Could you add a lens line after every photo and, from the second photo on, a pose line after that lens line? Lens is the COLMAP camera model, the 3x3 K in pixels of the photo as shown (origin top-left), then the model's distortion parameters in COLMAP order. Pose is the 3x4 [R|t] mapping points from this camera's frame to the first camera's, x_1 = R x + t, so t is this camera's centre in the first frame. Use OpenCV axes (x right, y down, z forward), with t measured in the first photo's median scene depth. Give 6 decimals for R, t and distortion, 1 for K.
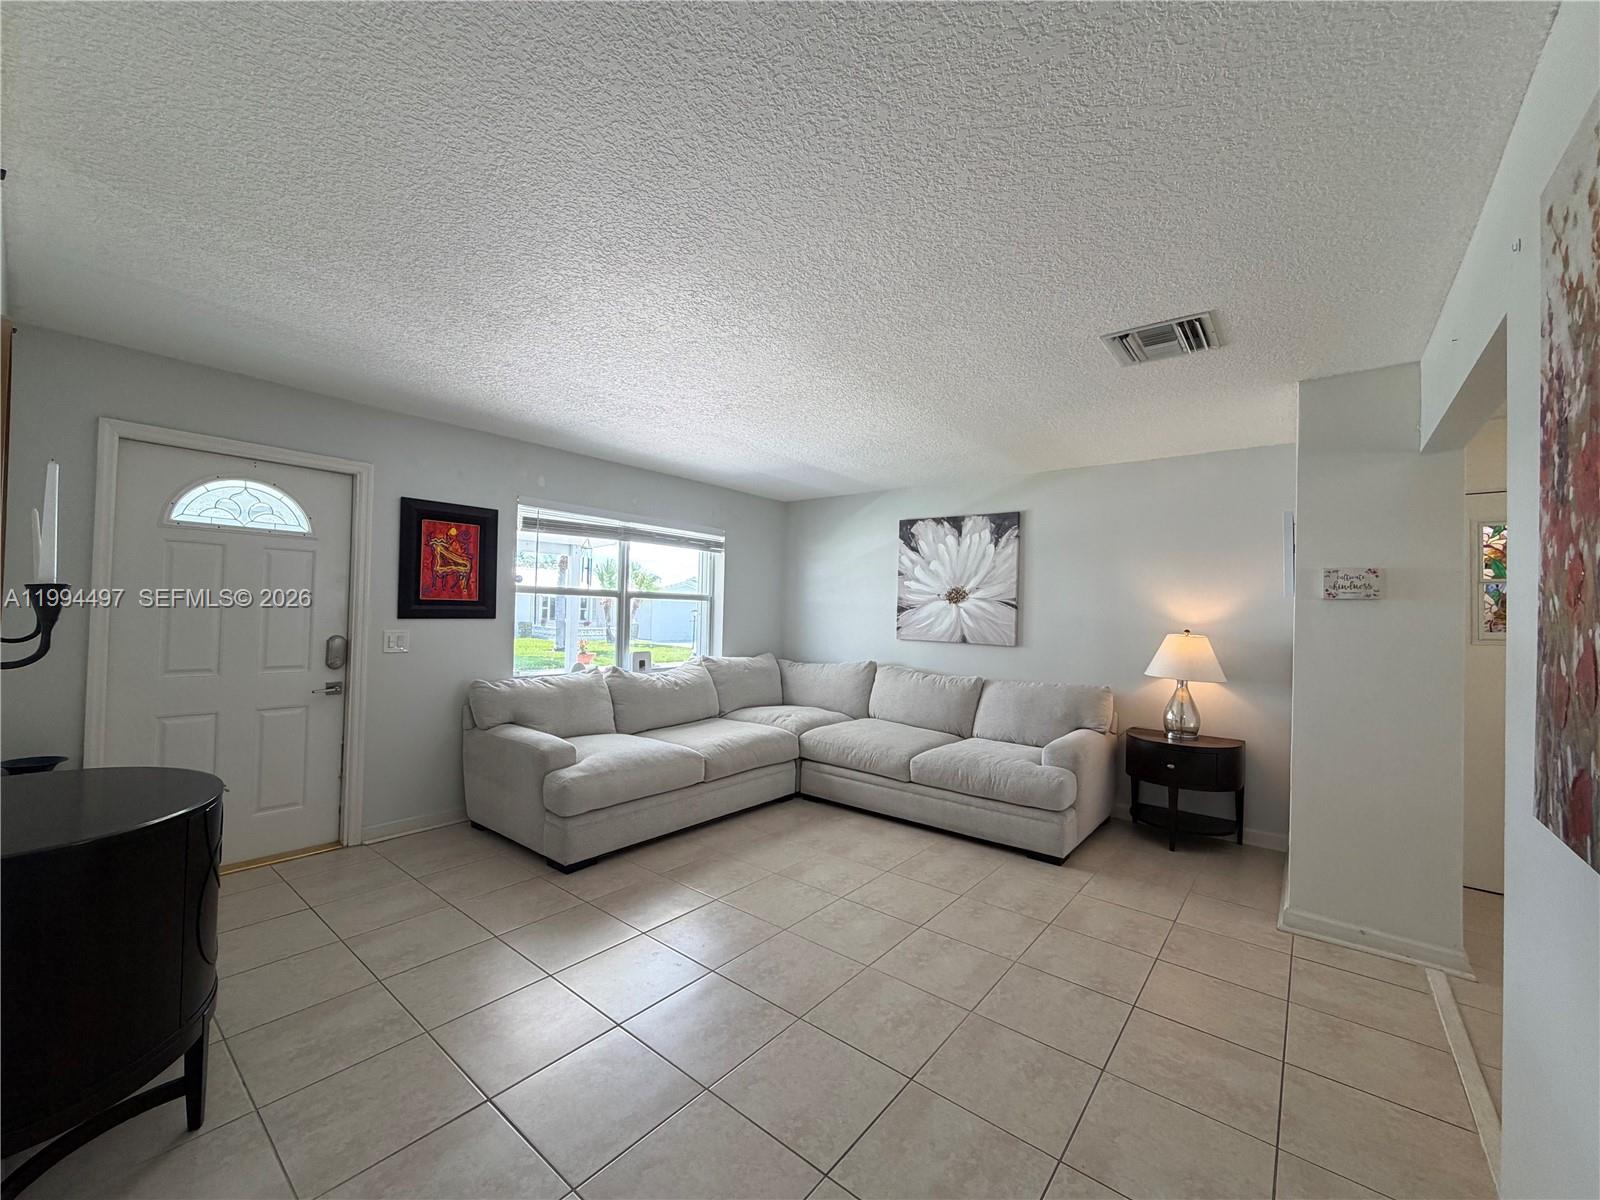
lens RADIAL K [[636.4, 0, 794.4], [0, 636.4, 601.4], [0, 0, 1]] dist [-0.000594, 0.000347]
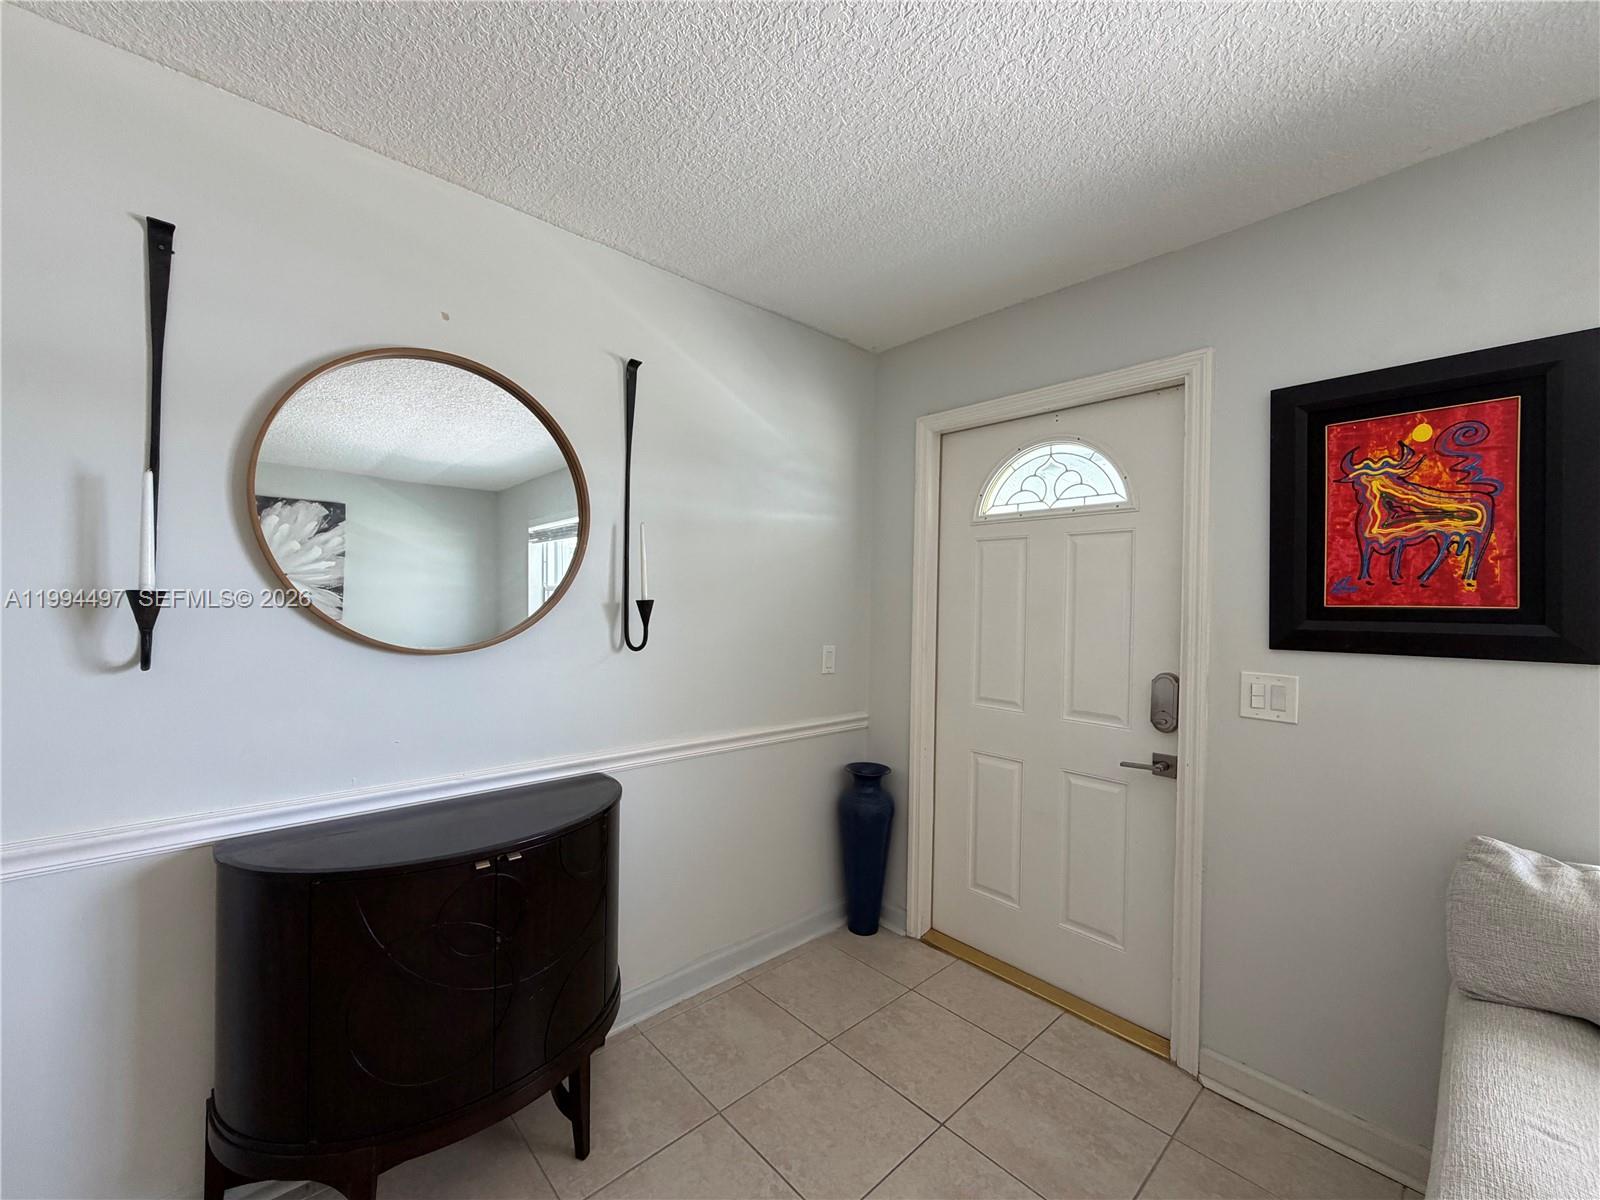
lens RADIAL K [[636.4, 0, 794.4], [0, 636.4, 601.4], [0, 0, 1]] dist [-0.000594, 0.000347]
pose [[-0.136755, -0.024780, -0.990295, -0.104720], [-0.002252, 0.999692, -0.024704, 0.004377], [0.990602, -0.001148, -0.136769, 0.713408]]
